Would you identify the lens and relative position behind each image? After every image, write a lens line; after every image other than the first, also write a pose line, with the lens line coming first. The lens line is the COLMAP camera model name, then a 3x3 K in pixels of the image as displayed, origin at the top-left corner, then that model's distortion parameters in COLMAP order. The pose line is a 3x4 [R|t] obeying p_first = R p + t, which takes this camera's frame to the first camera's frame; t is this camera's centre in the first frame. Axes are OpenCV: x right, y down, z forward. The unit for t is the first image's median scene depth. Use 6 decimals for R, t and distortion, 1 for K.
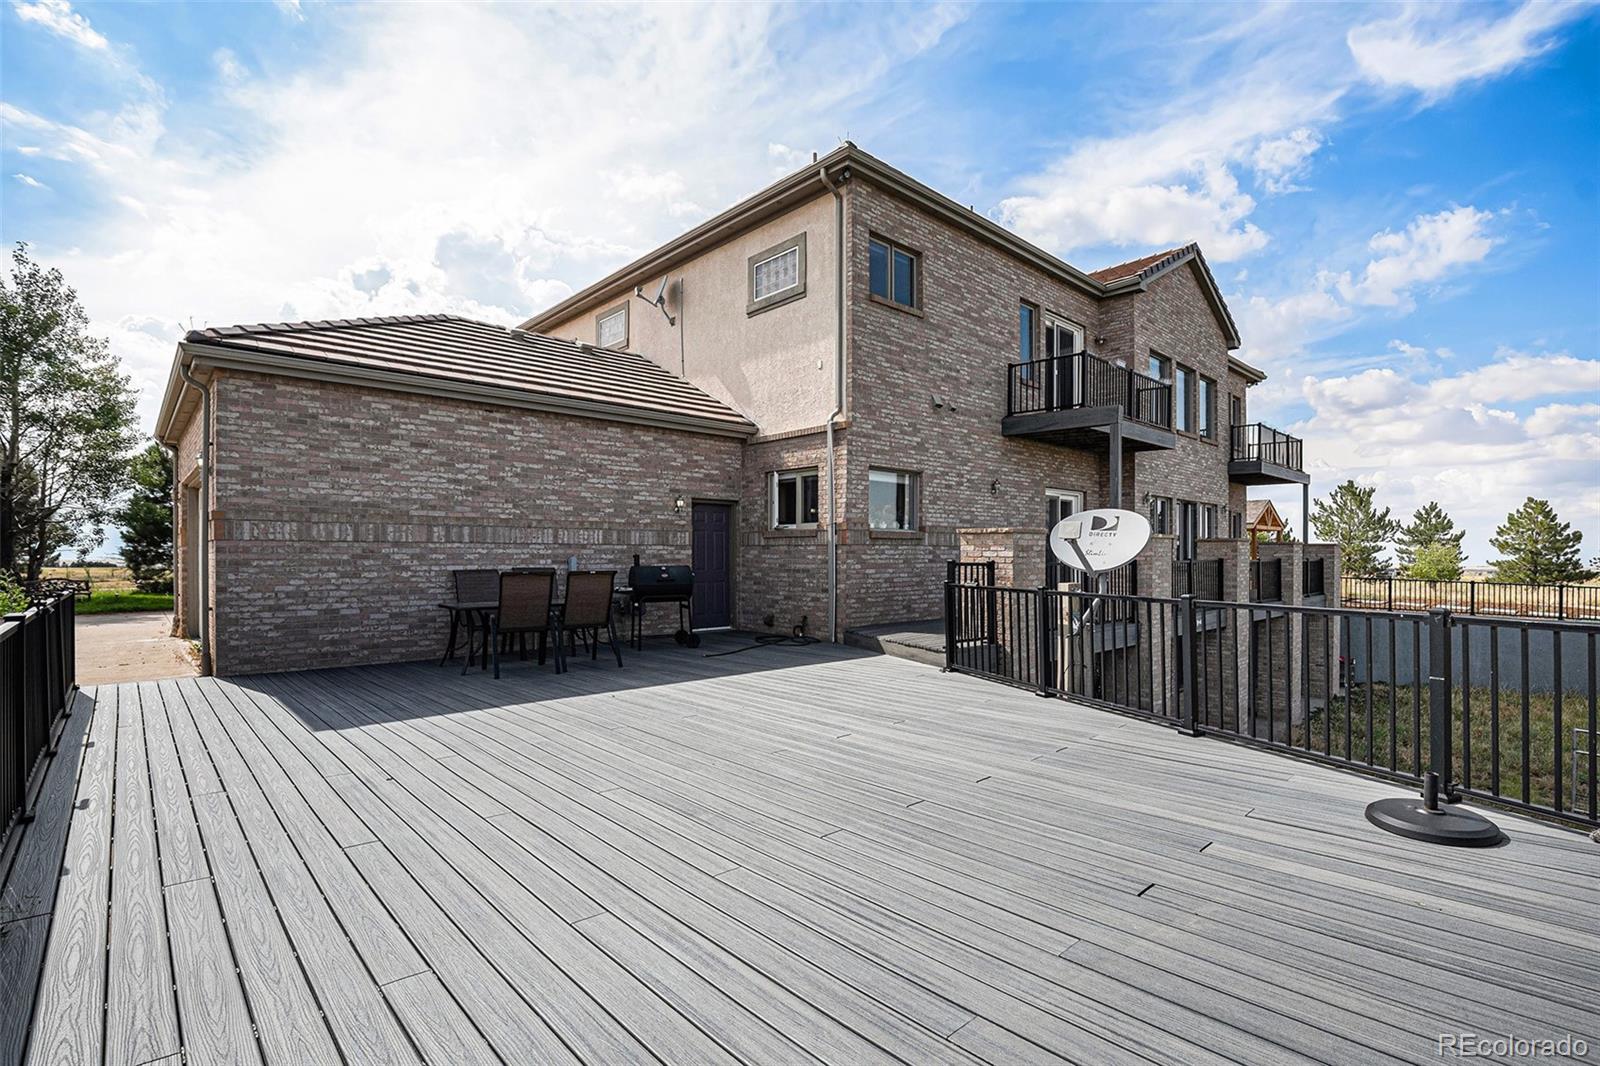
lens RADIAL K [[764.3, 0, 800.0], [0, 764.3, 533.0], [0, 0, 1]] dist [0.000790, 0.000015]
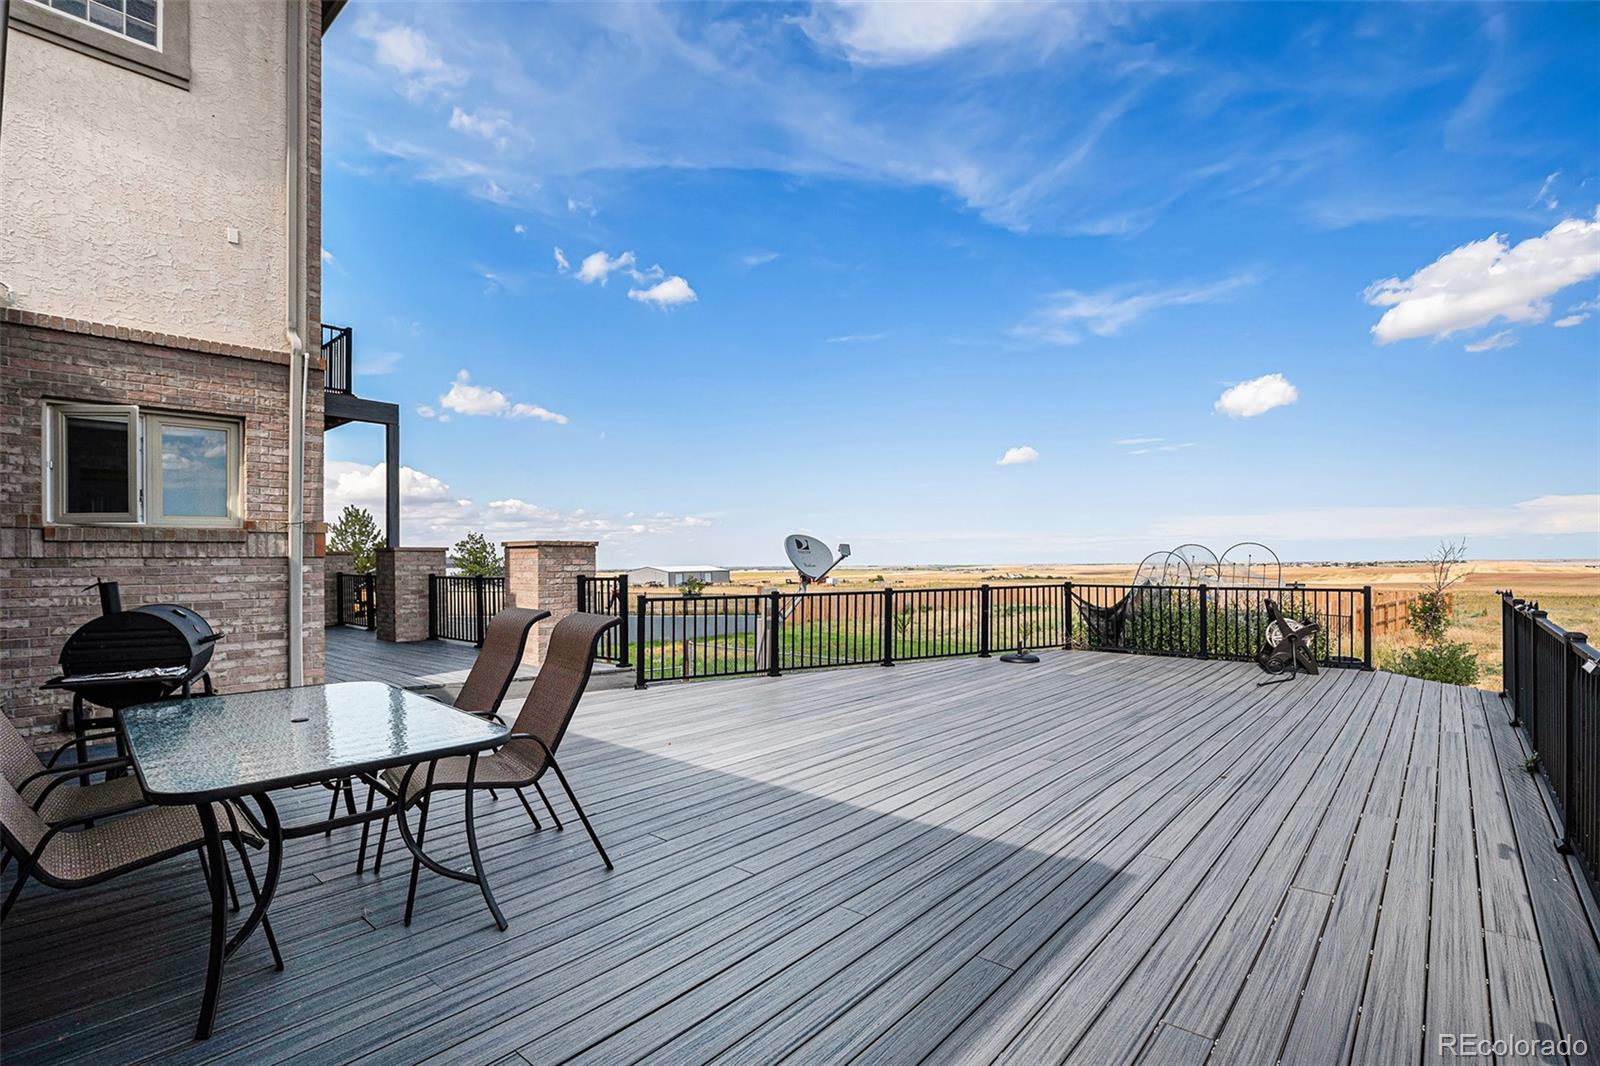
lens RADIAL K [[764.3, 0, 800.0], [0, 764.3, 533.0], [0, 0, 1]] dist [0.000790, 0.000015]
pose [[-0.132830, 0.029416, 0.990702, -0.794584], [-0.022313, 0.999217, -0.032660, 0.008955], [-0.990888, -0.026444, -0.132070, 0.895669]]
